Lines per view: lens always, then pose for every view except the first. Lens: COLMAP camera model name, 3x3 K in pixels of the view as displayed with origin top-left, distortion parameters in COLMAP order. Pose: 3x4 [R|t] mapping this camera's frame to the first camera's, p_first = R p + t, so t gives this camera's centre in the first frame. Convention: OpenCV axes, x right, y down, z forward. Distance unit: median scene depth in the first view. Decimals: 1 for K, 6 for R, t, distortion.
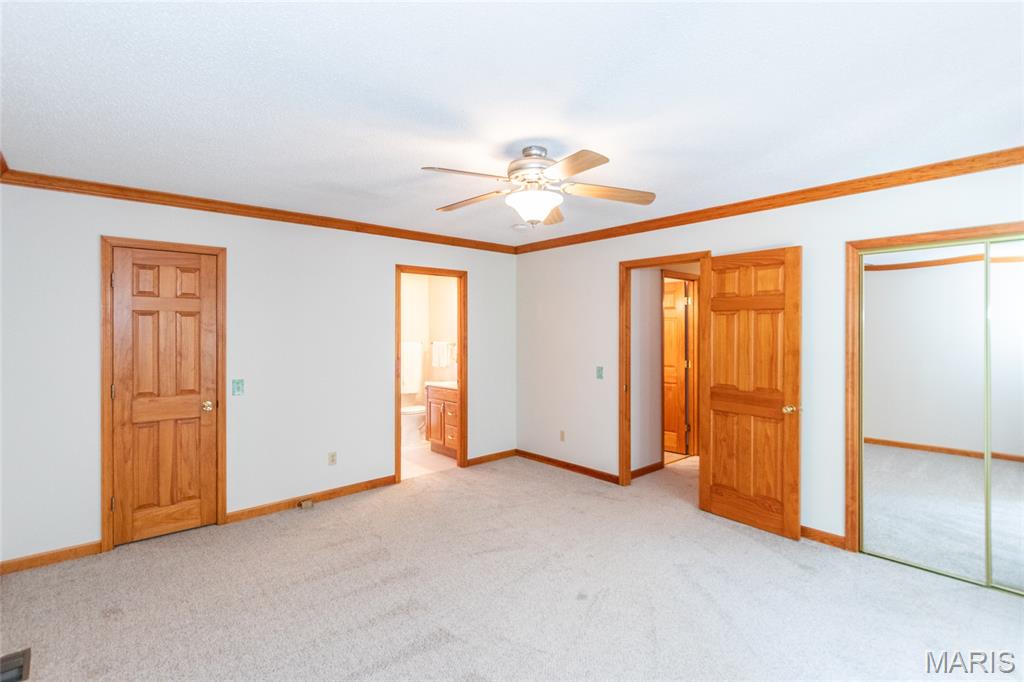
lens RADIAL K [[482.4, 0, 512.0], [0, 482.4, 333.6], [0, 0, 1]] dist [0.002372, -0.002004]
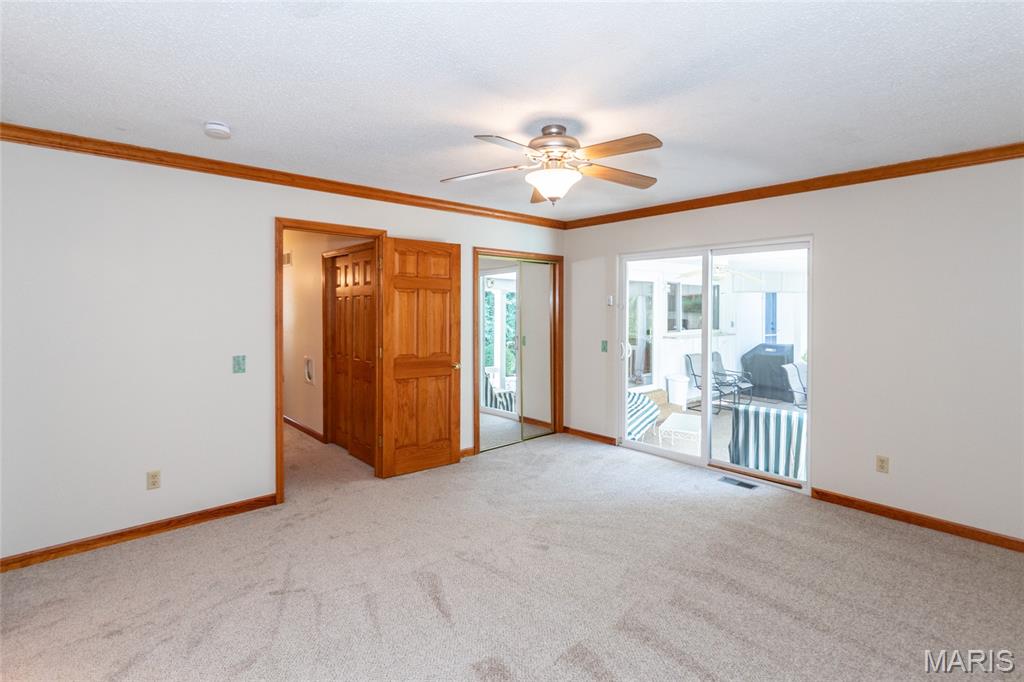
lens RADIAL K [[482.4, 0, 514.6], [0, 482.4, 310.1], [0, 0, 1]] dist [0.002372, -0.002004]
pose [[-0.000102, -0.002033, 0.999998, -0.679130], [0.001867, 0.999996, 0.002033, 0.000622], [-0.999998, 0.001867, -0.000098, 0.754743]]
